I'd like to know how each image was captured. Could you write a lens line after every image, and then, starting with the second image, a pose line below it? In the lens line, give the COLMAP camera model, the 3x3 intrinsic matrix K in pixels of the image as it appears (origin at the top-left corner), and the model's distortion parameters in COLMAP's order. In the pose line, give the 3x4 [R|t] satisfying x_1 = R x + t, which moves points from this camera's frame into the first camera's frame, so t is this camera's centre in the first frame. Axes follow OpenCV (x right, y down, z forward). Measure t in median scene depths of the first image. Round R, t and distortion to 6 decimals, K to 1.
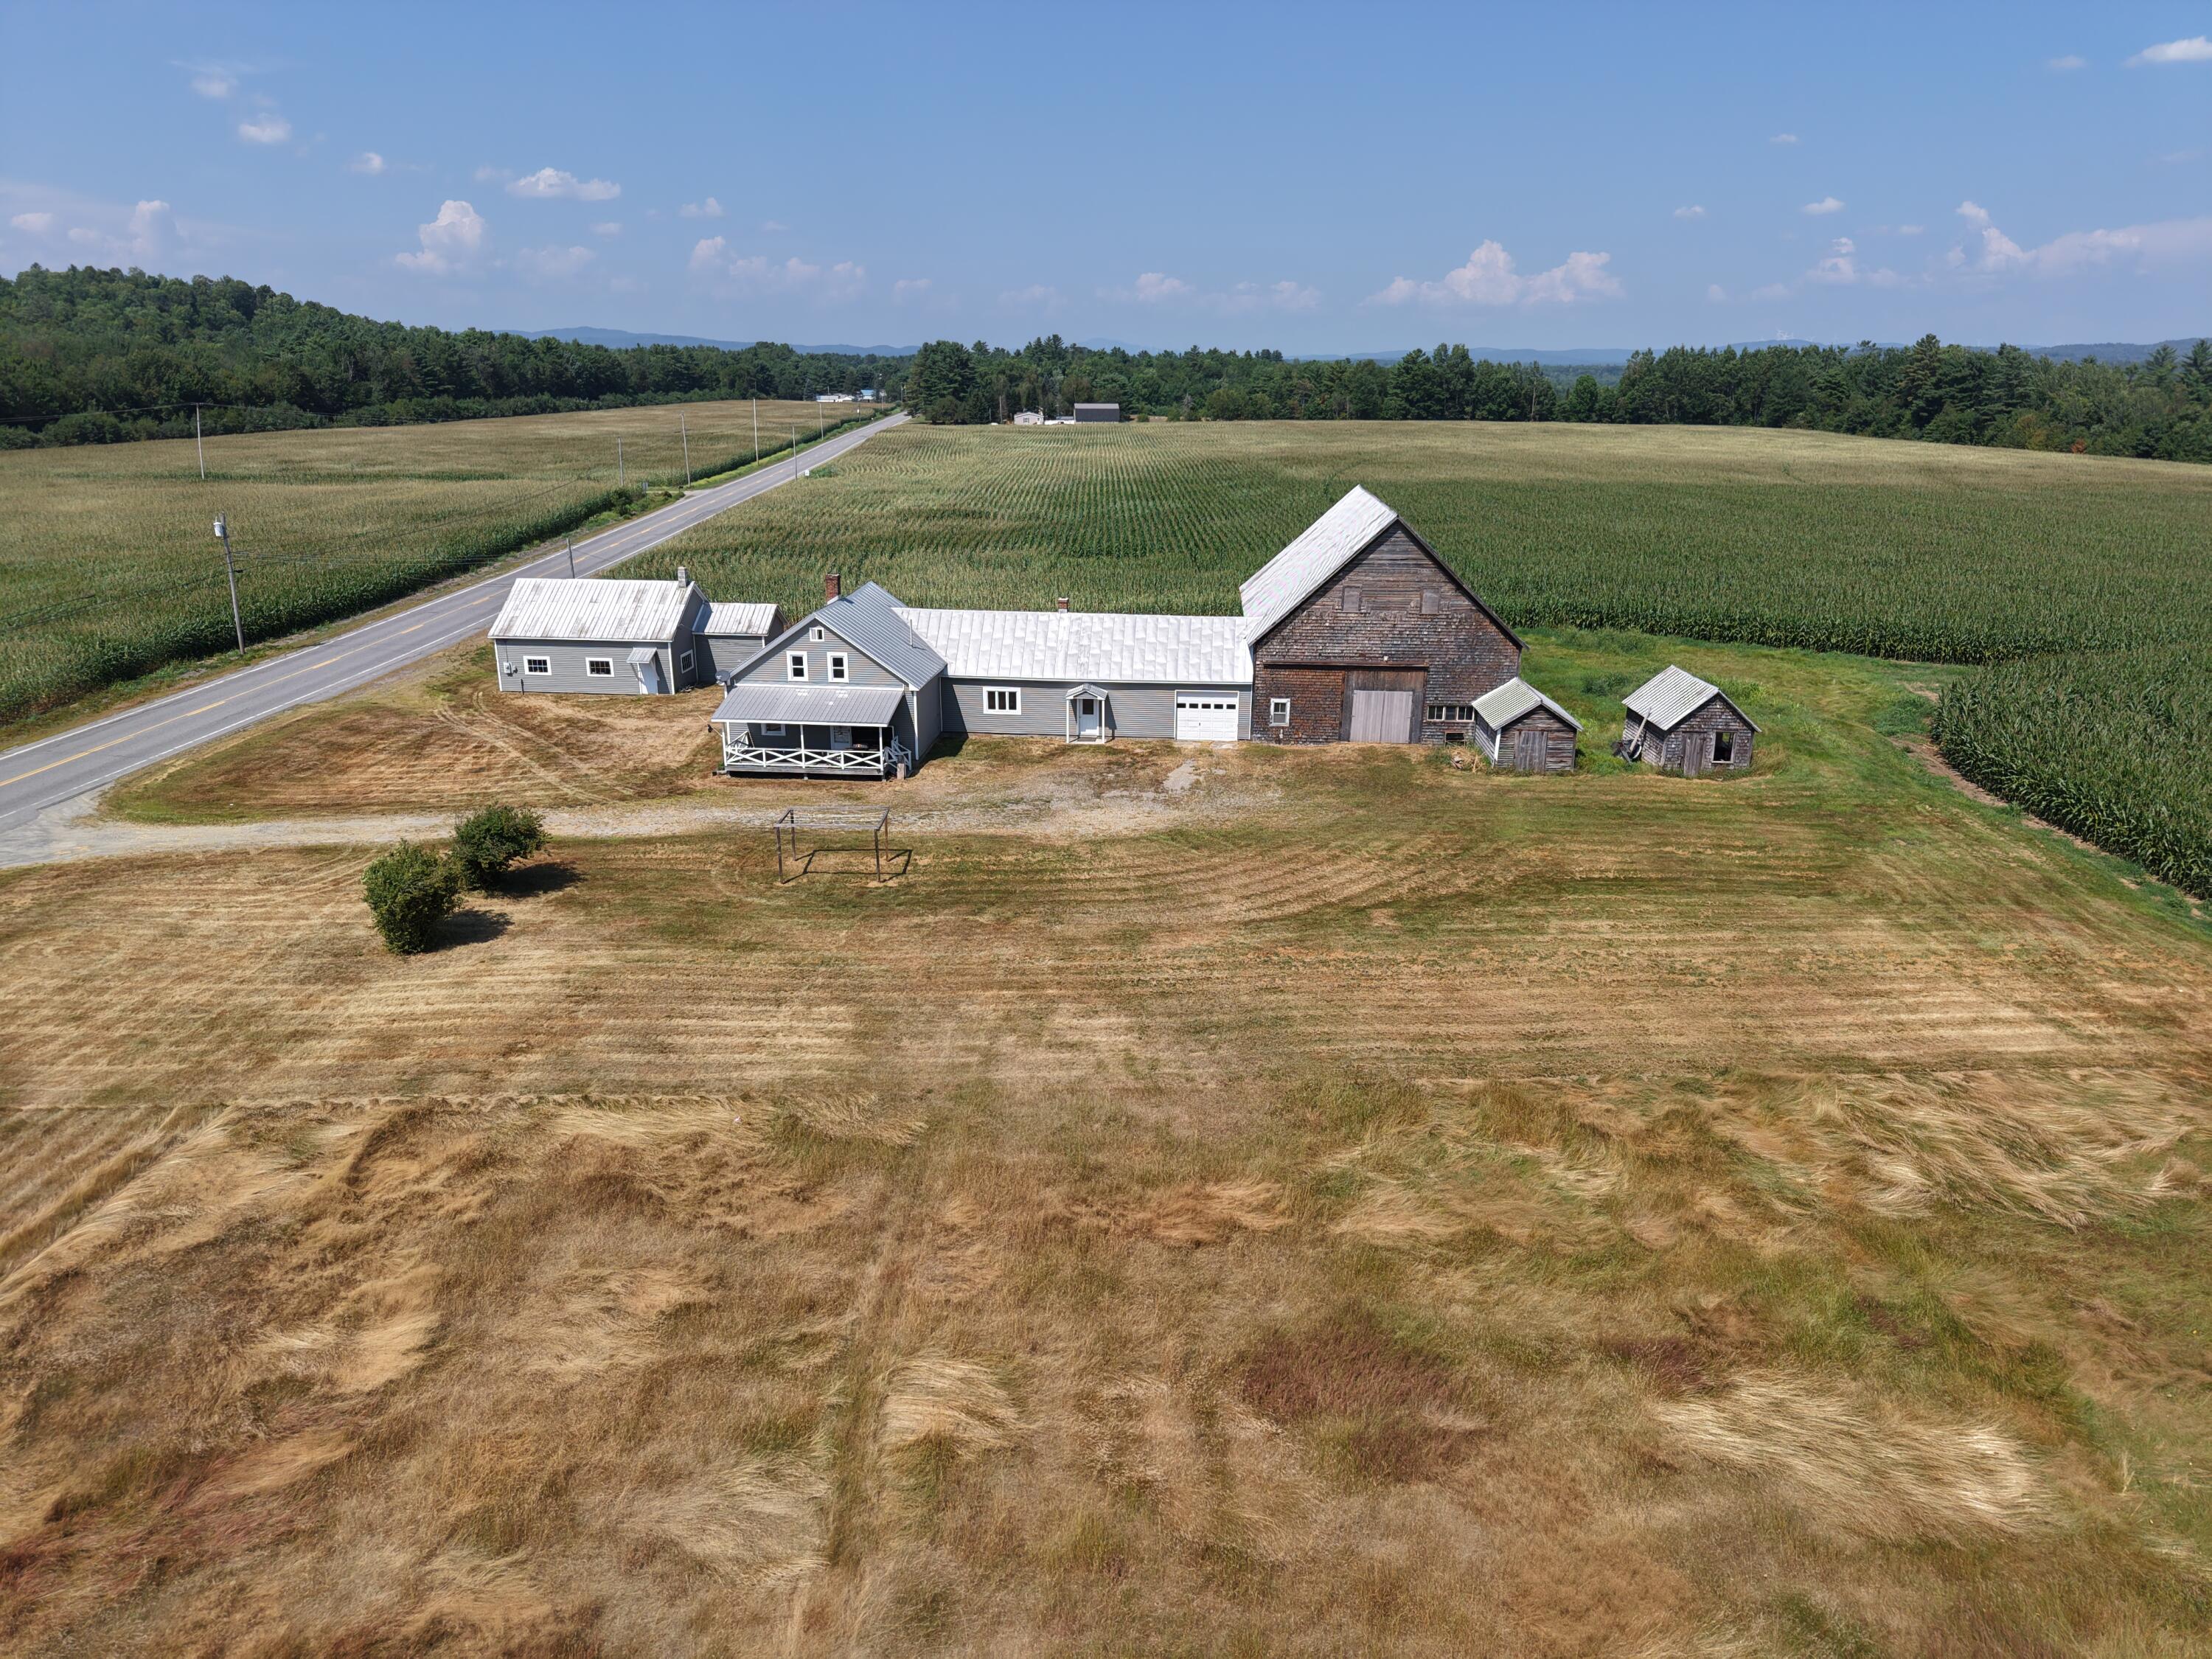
lens RADIAL K [[1479.3, 0, 1106.0], [0, 1479.3, 829.5], [0, 0, 1]] dist [0.018807, -0.013375]
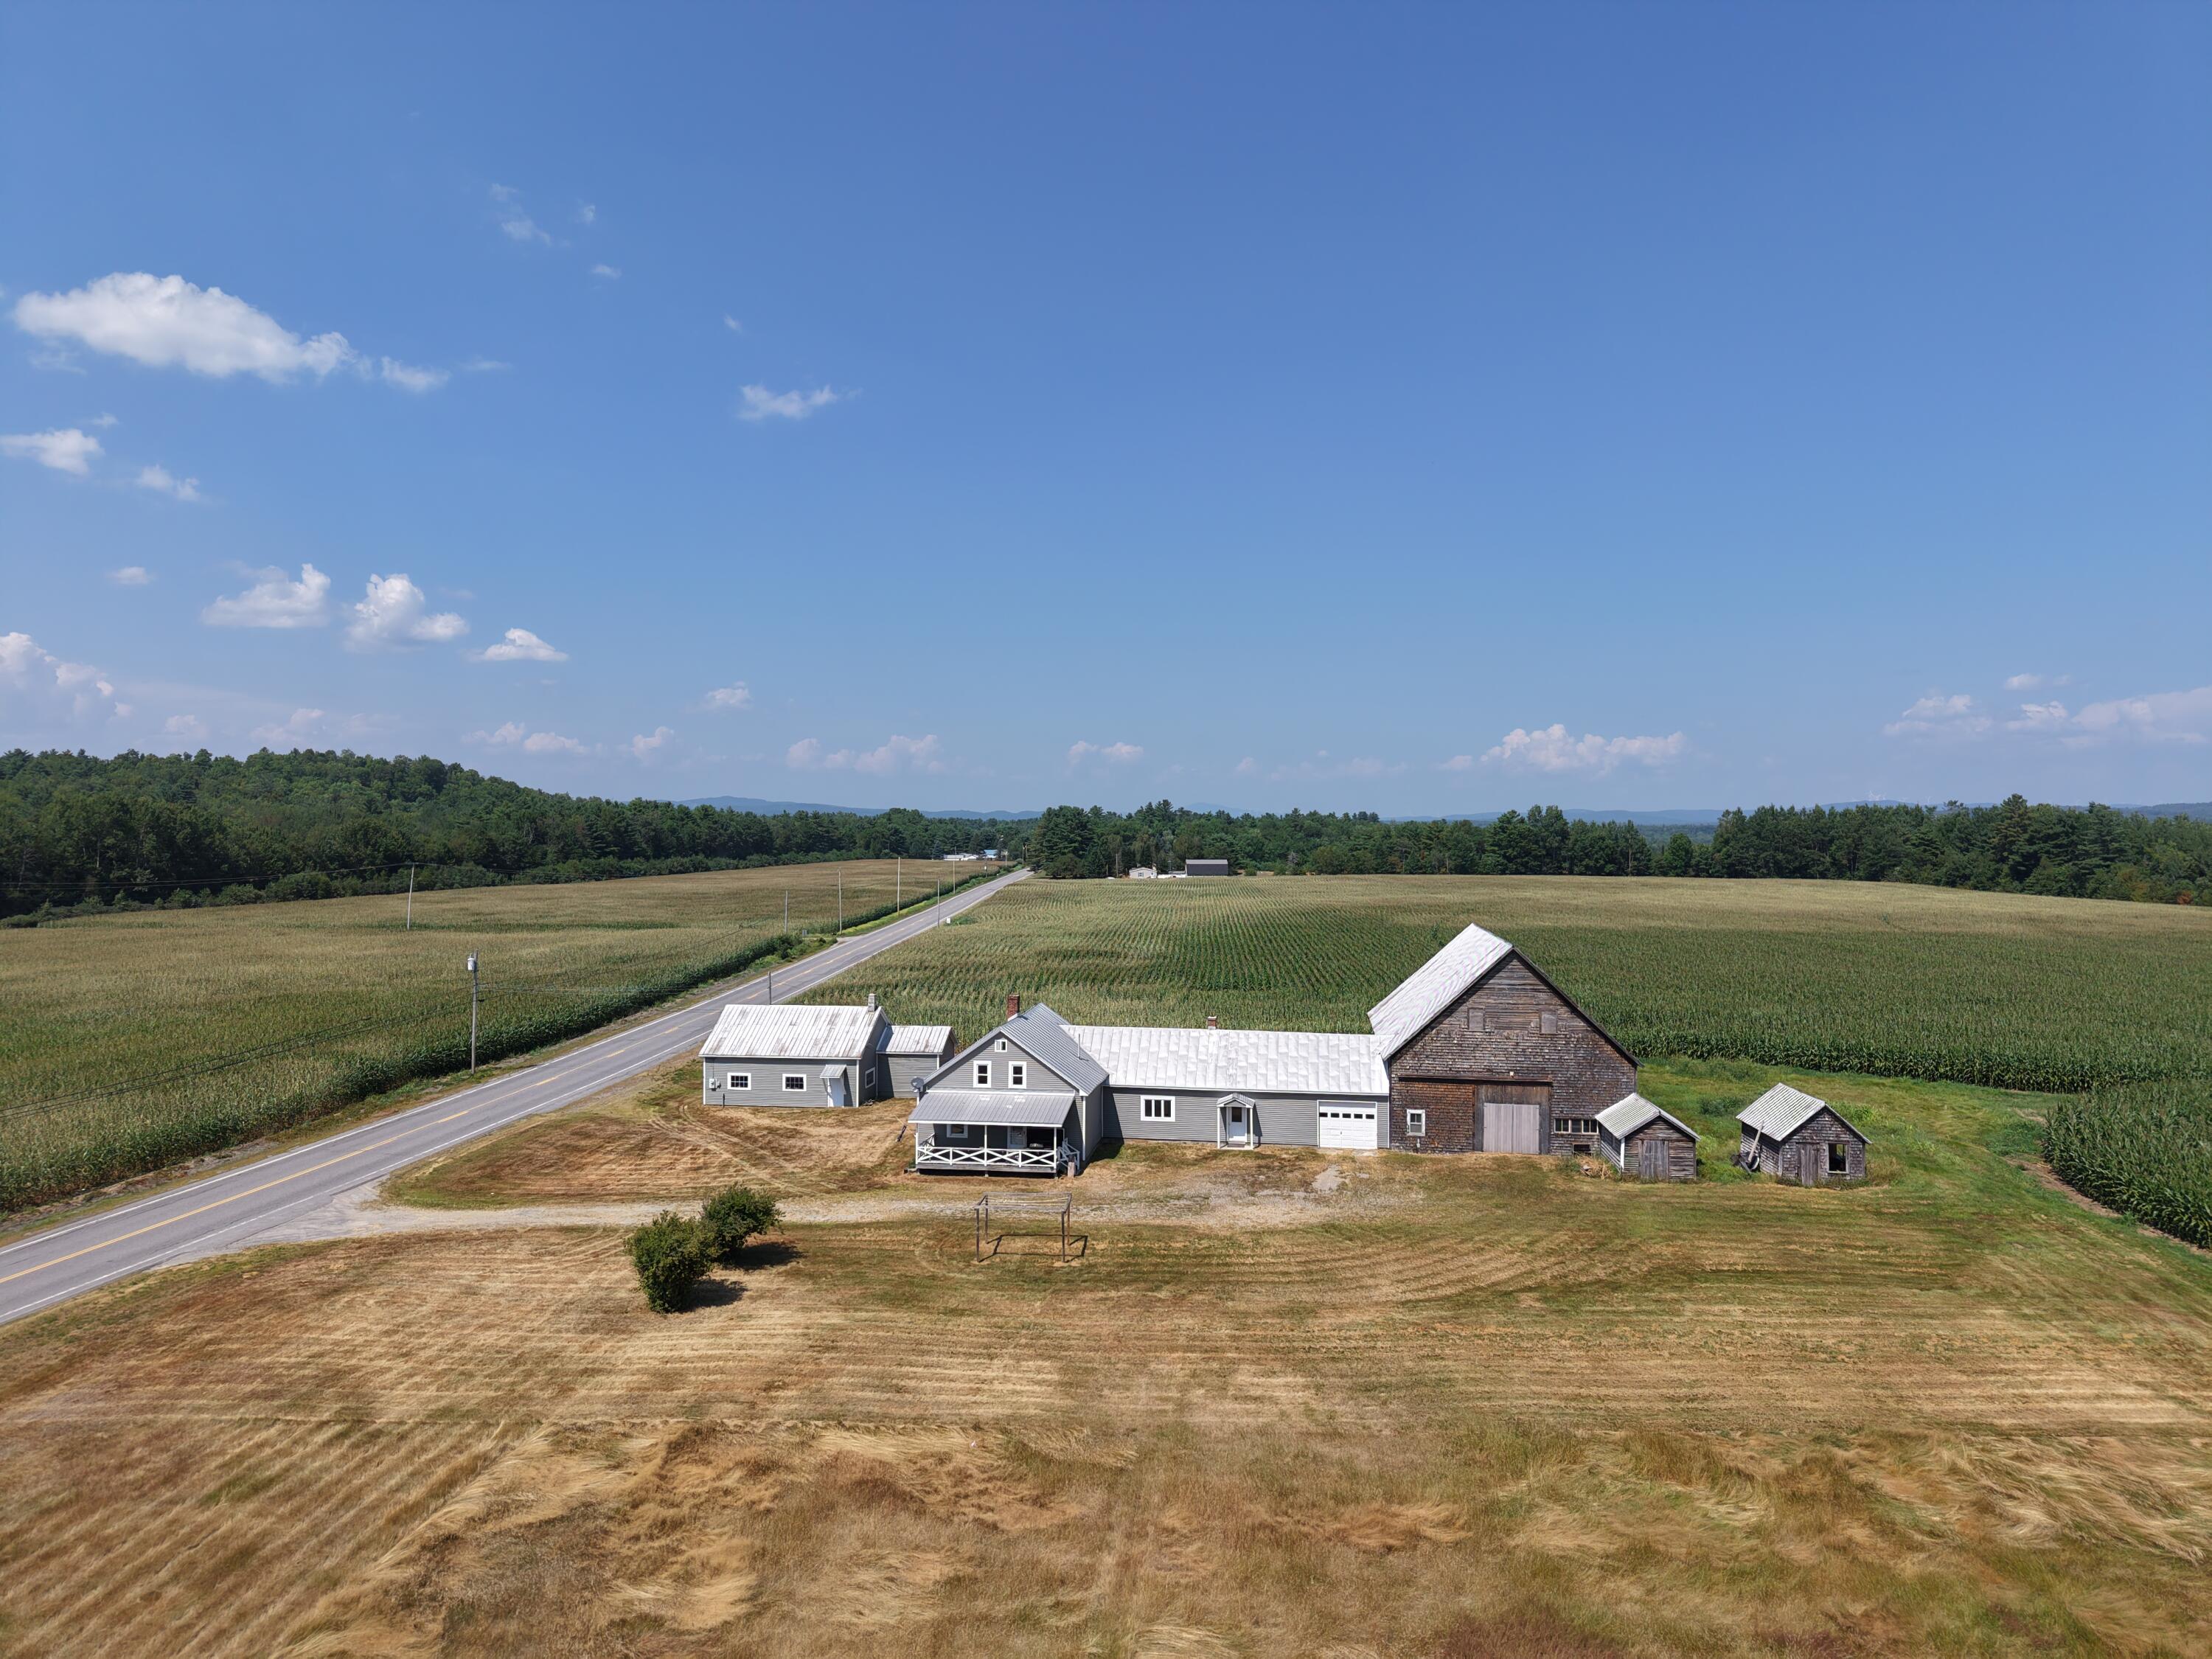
lens RADIAL K [[1479.3, 0, 1106.0], [0, 1479.3, 829.5], [0, 0, 1]] dist [0.018807, -0.013375]
pose [[0.997555, -0.005337, -0.069677, -0.038790], [-0.015627, 0.954792, -0.296863, 0.049639], [0.068111, 0.297226, 0.952375, -0.142533]]
